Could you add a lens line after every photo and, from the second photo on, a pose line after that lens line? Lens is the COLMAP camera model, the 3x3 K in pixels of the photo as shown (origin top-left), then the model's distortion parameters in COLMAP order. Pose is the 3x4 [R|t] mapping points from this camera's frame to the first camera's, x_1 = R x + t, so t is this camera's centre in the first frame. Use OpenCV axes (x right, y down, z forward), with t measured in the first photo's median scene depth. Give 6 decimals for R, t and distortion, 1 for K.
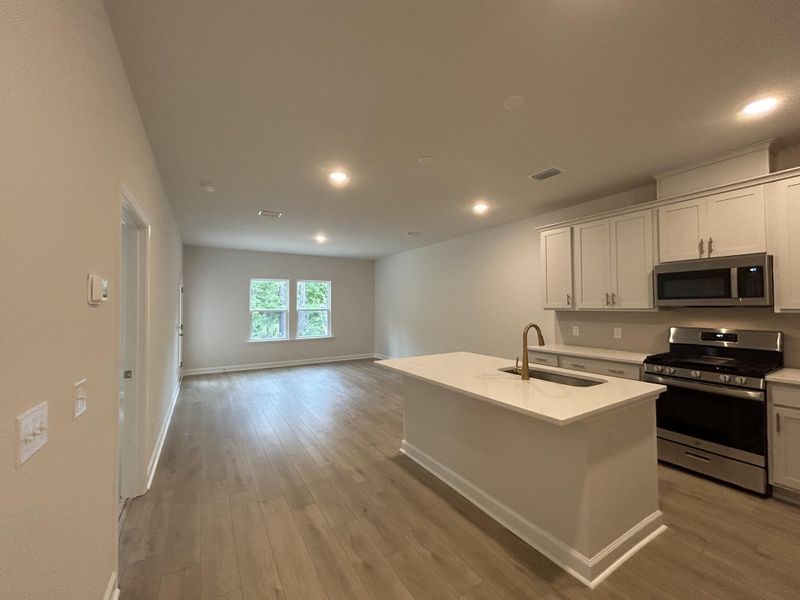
lens RADIAL K [[321.6, 0, 400.0], [0, 321.6, 300.0], [0, 0, 1]] dist [-0.002605, -0.000034]
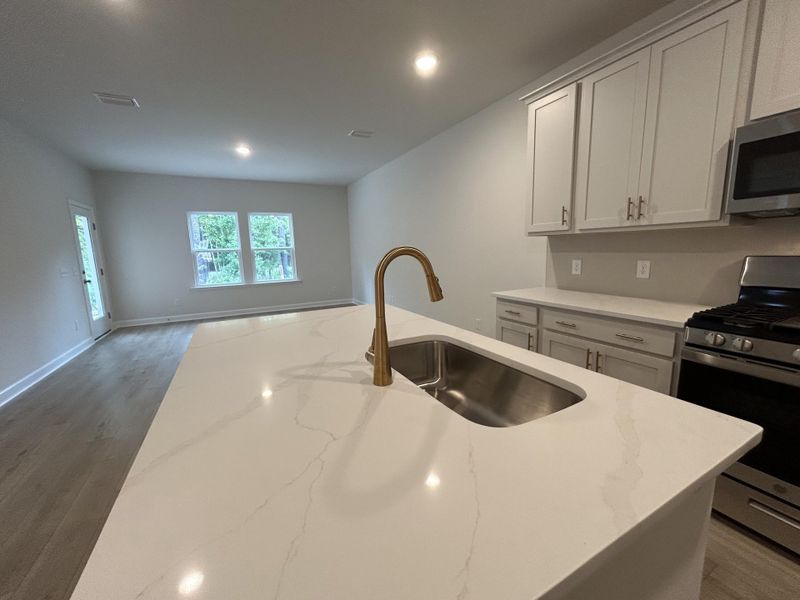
lens RADIAL K [[321.6, 0, 400.0], [0, 321.6, 300.0], [0, 0, 1]] dist [-0.002605, -0.000034]
pose [[0.997509, -0.010400, -0.069771, 0.269478], [0.022782, 0.983568, 0.179093, 0.041798], [0.066762, -0.180237, 0.981355, 0.376073]]
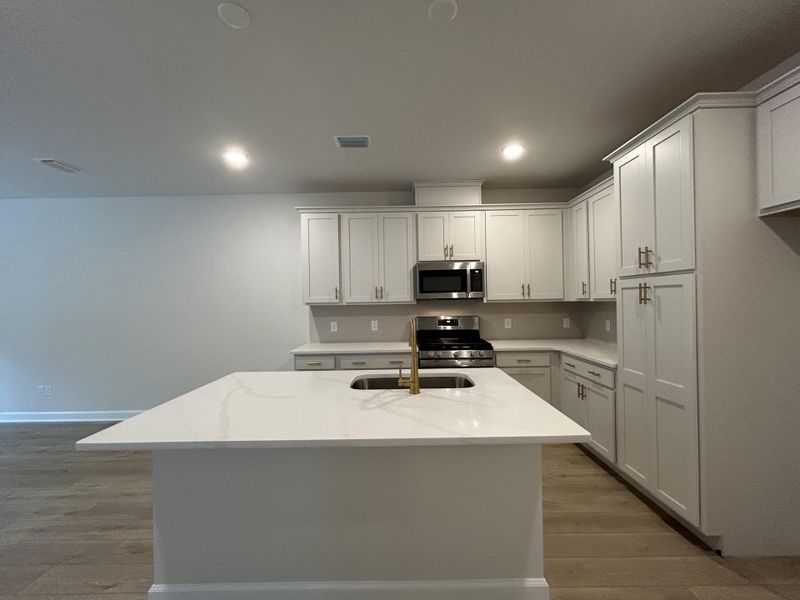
lens RADIAL K [[319.4, 0, 394.6], [0, 319.4, 301.5], [0, 0, 1]] dist [0.002482, 0.000229]
pose [[0.531858, -0.005869, 0.846813, -0.166874], [-0.002563, 0.999960, 0.008540, 0.015351], [-0.846830, -0.006712, 0.531821, 0.392626]]
